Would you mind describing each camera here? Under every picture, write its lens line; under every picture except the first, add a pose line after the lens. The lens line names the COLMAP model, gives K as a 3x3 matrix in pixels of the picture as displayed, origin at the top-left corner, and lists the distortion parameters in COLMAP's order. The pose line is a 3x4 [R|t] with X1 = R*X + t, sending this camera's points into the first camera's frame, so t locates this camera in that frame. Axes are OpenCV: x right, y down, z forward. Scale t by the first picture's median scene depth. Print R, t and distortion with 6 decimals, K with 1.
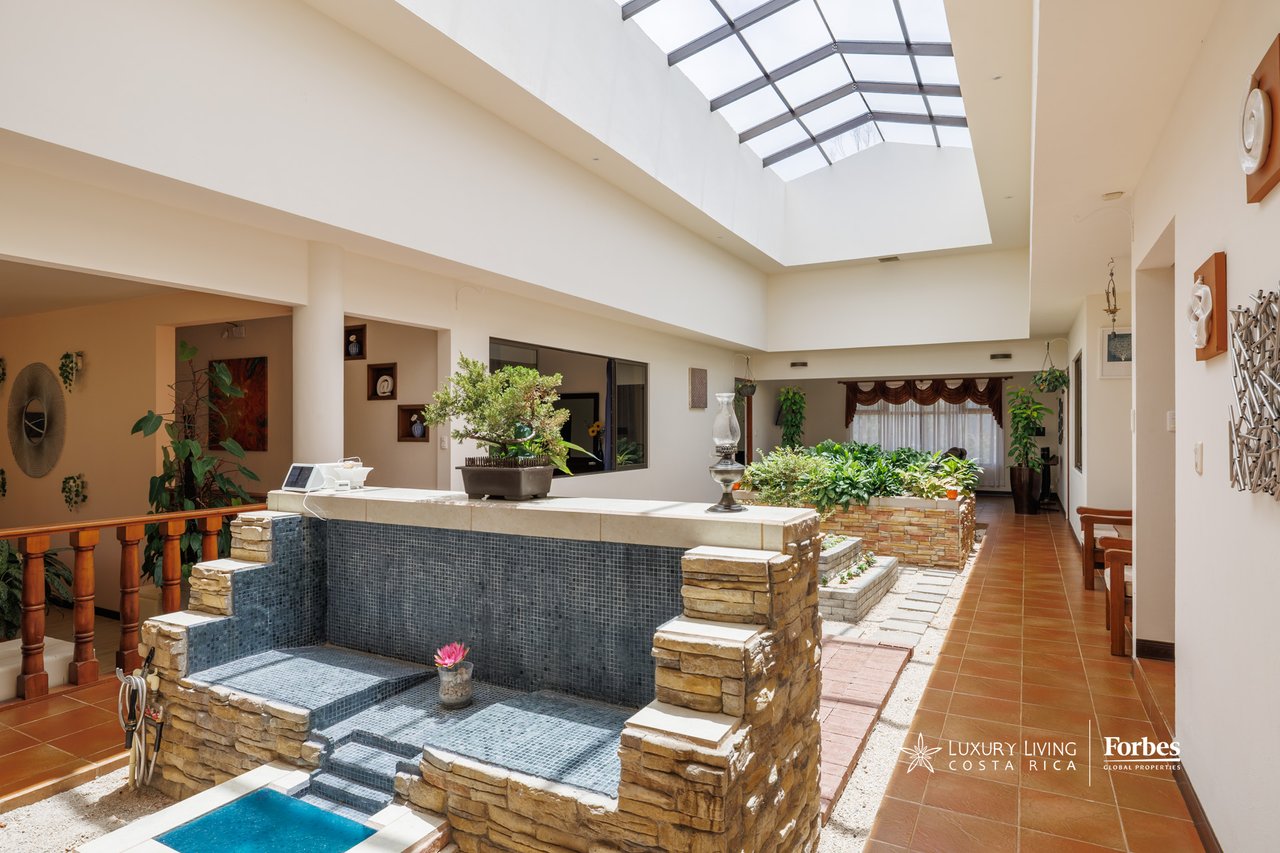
lens RADIAL K [[707.0, 0, 640.0], [0, 707.0, 426.5], [0, 0, 1]] dist [0.000176, 0.000518]
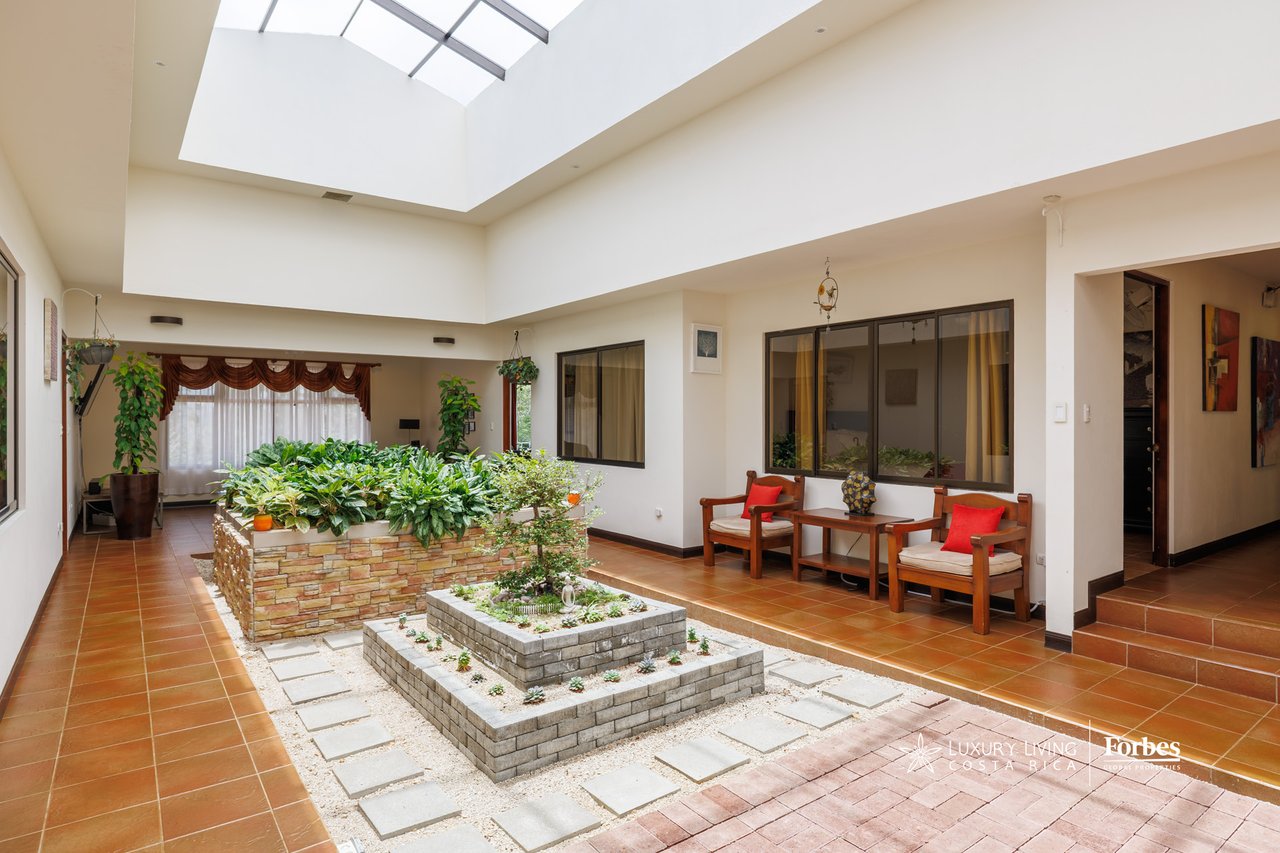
lens RADIAL K [[707.0, 0, 640.0], [0, 707.0, 426.5], [0, 0, 1]] dist [0.000176, 0.000518]
pose [[0.425516, -0.006301, 0.904929, -0.148416], [-0.002250, 0.999965, 0.008020, 0.001697], [-0.904948, -0.005449, 0.425487, 0.297452]]
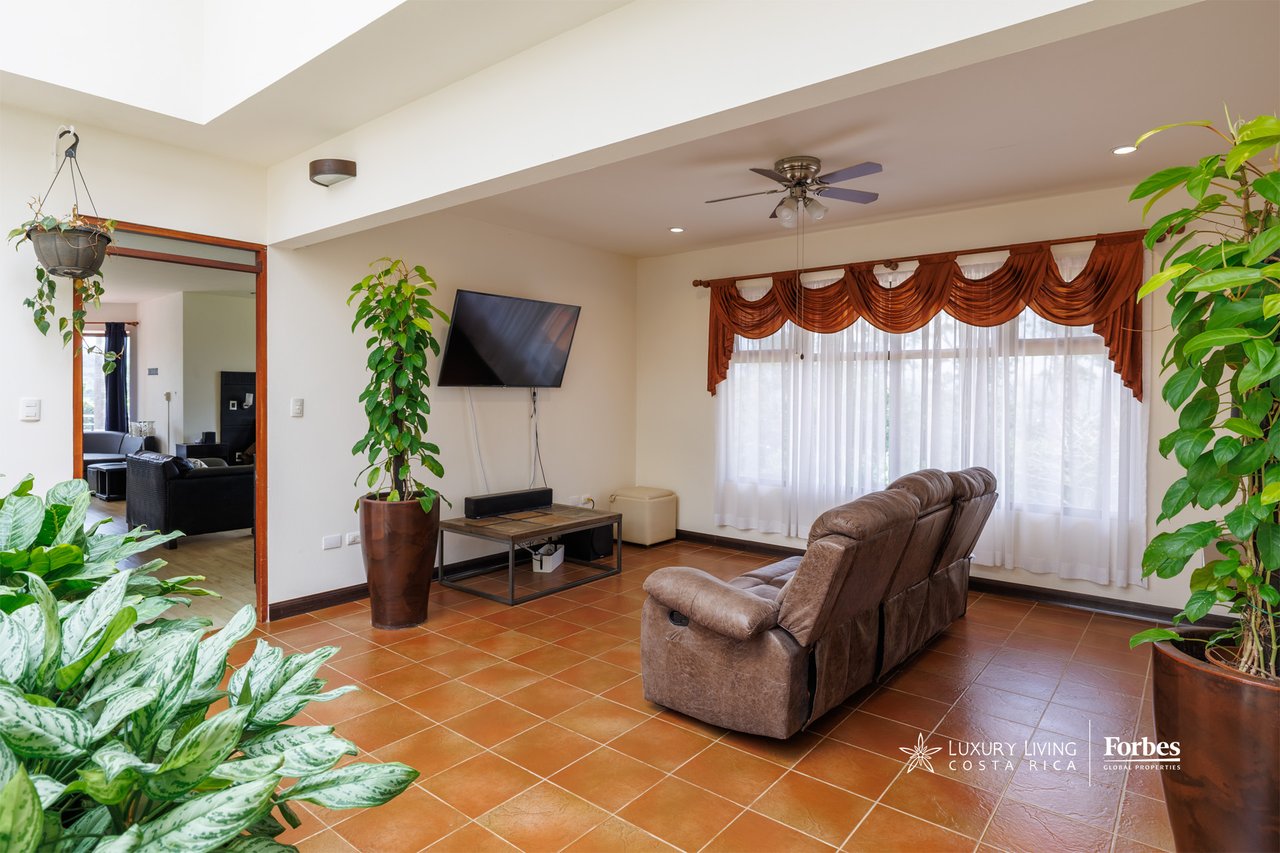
lens RADIAL K [[688.8, 0, 623.4], [0, 688.8, 408.4], [0, 0, 1]] dist [-0.001119, 0.000004]
pose [[0.980262, 0.012493, -0.197309, 0.342725], [-0.008165, 0.999708, 0.022734, 0.000676], [0.197536, -0.020674, 0.980078, 0.648492]]
